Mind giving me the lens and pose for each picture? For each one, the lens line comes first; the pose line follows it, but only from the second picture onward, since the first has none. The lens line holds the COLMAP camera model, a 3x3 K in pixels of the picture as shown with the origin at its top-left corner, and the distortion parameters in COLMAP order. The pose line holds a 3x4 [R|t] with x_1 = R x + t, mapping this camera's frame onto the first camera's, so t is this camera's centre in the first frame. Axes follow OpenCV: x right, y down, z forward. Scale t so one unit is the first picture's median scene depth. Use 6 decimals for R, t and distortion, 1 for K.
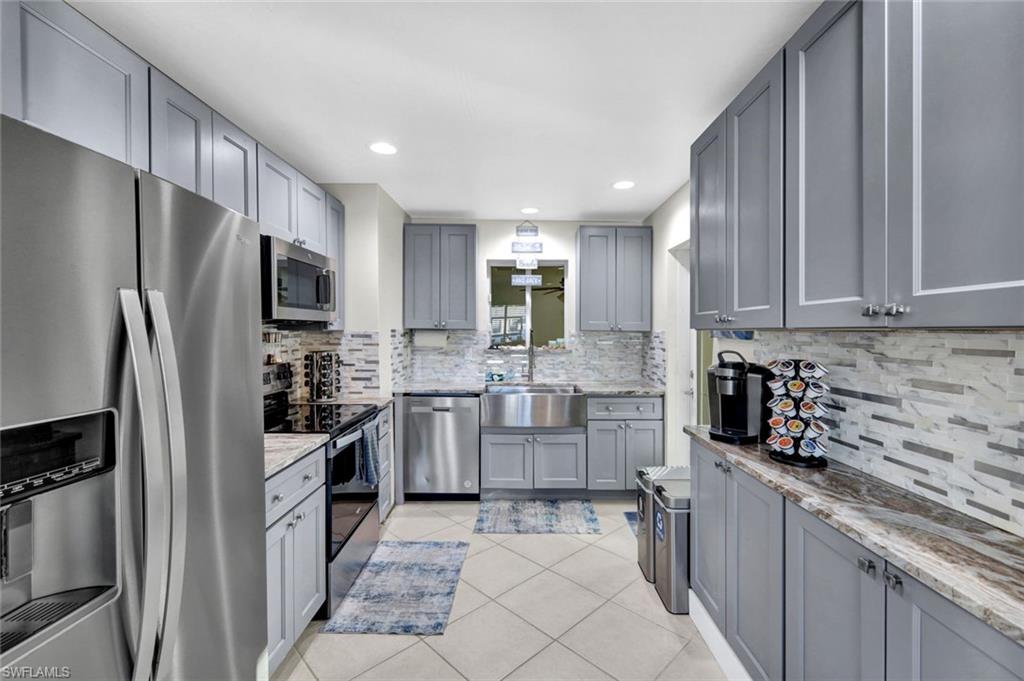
lens RADIAL K [[446.9, 0, 517.8], [0, 446.9, 338.8], [0, 0, 1]] dist [0.006880, -0.000116]
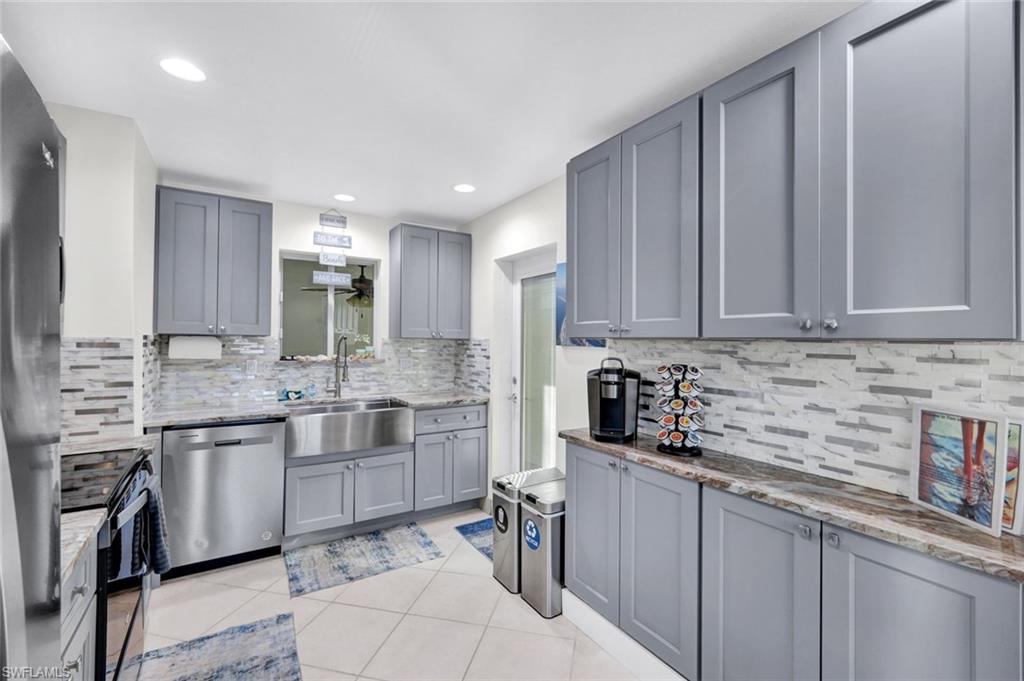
lens RADIAL K [[446.9, 0, 511.7], [0, 446.9, 339.4], [0, 0, 1]] dist [0.006880, -0.000116]
pose [[0.845277, 0.003142, 0.534319, -0.205606], [0.004618, 0.999902, -0.013185, -0.003195], [-0.534308, 0.013612, 0.845180, 0.138292]]
